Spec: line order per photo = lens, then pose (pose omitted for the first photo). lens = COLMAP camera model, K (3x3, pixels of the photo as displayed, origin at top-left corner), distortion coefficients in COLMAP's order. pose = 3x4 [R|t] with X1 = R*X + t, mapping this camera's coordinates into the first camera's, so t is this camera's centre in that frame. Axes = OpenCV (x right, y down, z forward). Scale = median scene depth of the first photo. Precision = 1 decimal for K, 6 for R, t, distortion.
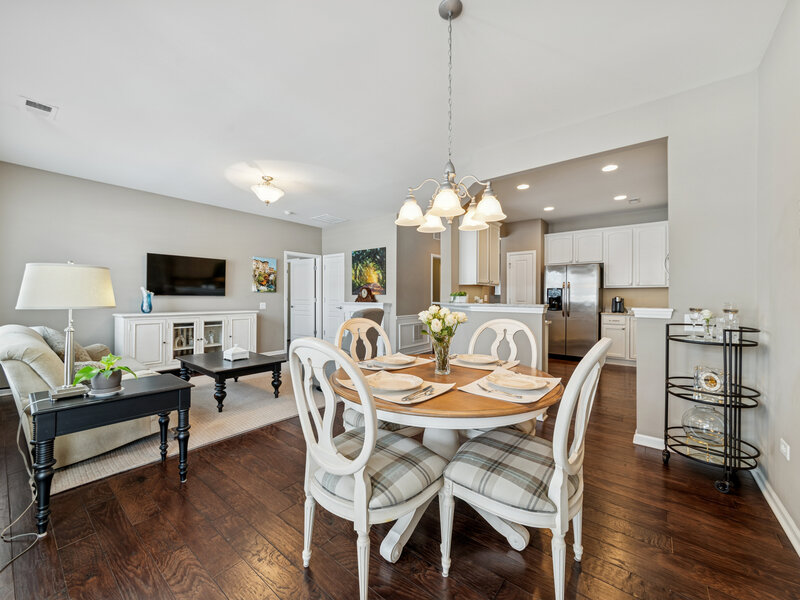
lens RADIAL K [[321.1, 0, 402.9], [0, 321.1, 296.3], [0, 0, 1]] dist [-0.004044, -0.000862]
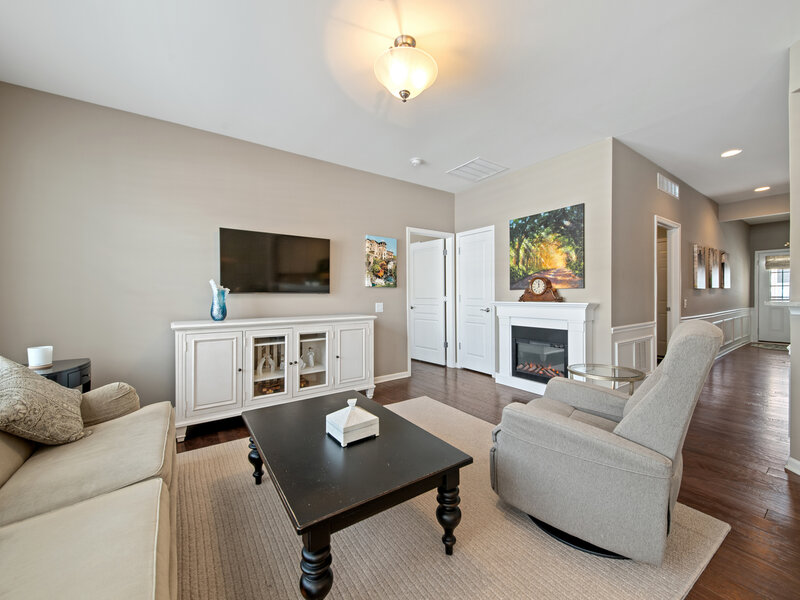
lens RADIAL K [[321.1, 0, 397.5], [0, 321.1, 297.0], [0, 0, 1]] dist [-0.004044, -0.000862]
pose [[0.954392, -0.008018, -0.298447, -0.196568], [0.010222, 0.999931, 0.005827, 0.003697], [0.298380, -0.008612, 0.954408, 0.362078]]
